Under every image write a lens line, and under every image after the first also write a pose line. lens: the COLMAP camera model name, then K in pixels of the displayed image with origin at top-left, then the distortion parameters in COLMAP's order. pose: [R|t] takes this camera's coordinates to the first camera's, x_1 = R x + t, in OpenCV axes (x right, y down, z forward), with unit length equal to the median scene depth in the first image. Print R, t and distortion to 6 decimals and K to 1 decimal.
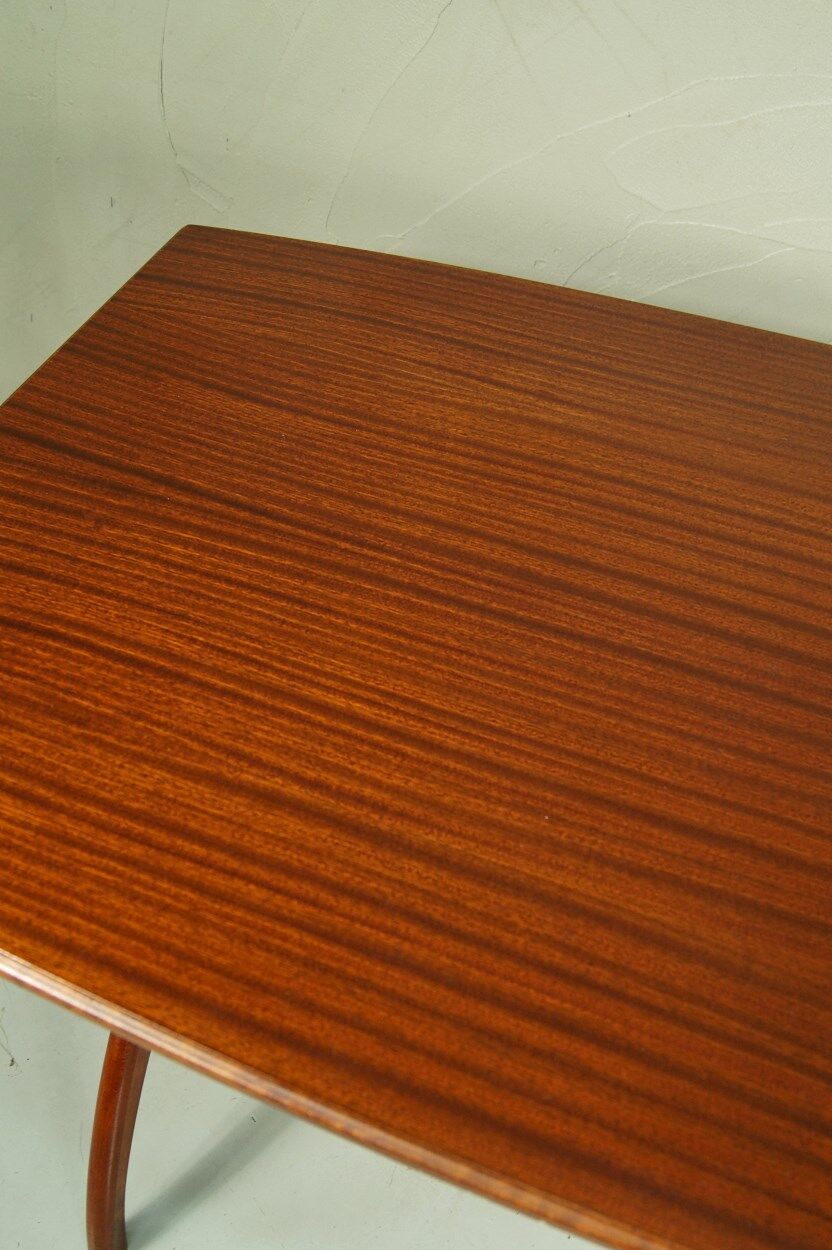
lens RADIAL K [[1413.6, 0, 416.2], [0, 1413.6, 625.3], [0, 0, 1]] dist [-0.049394, 0.000000]
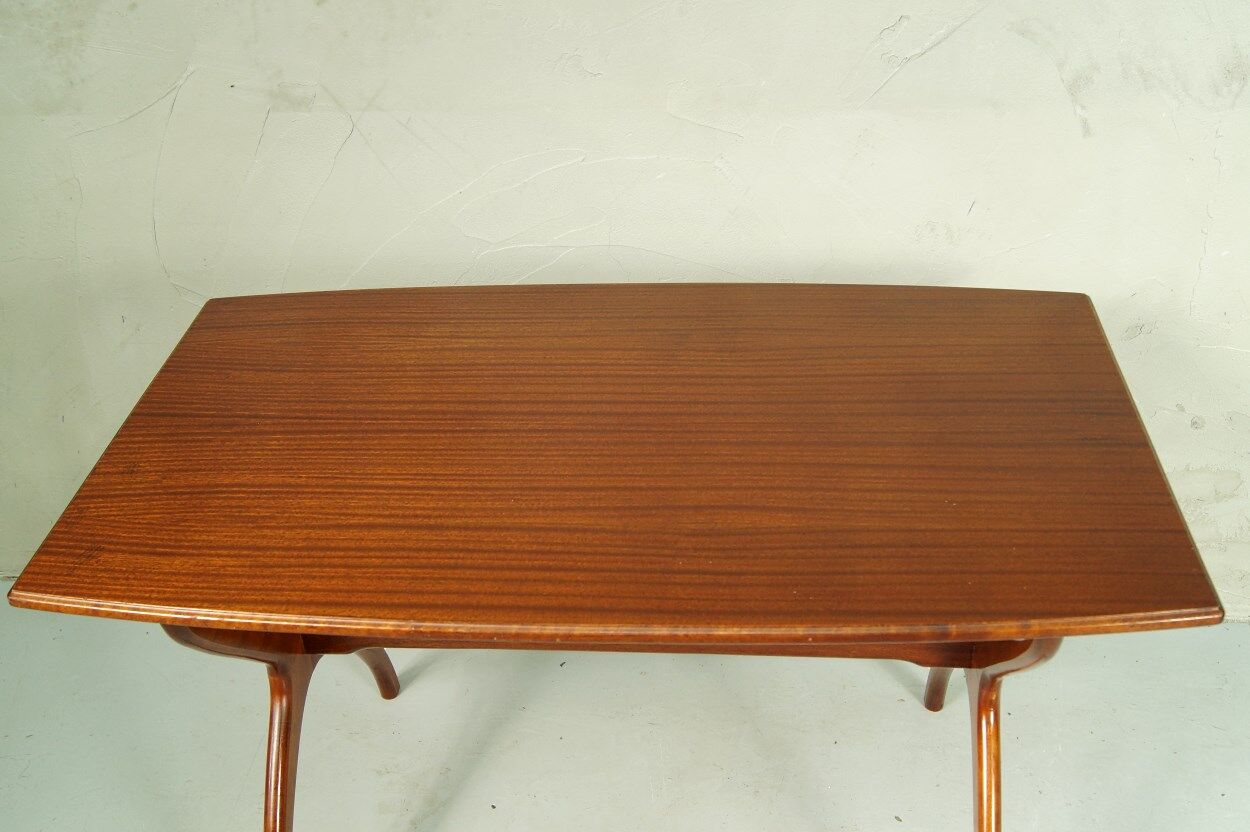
lens RADIAL K [[1413.6, 0, 632.0], [0, 1413.6, 412.6], [0, 0, 1]] dist [-0.049394, 0.000000]
pose [[0.944608, -0.204452, 0.256740, -0.211636], [0.262137, 0.940696, -0.215349, 0.450810], [-0.197486, 0.270721, 0.942183, -0.838477]]
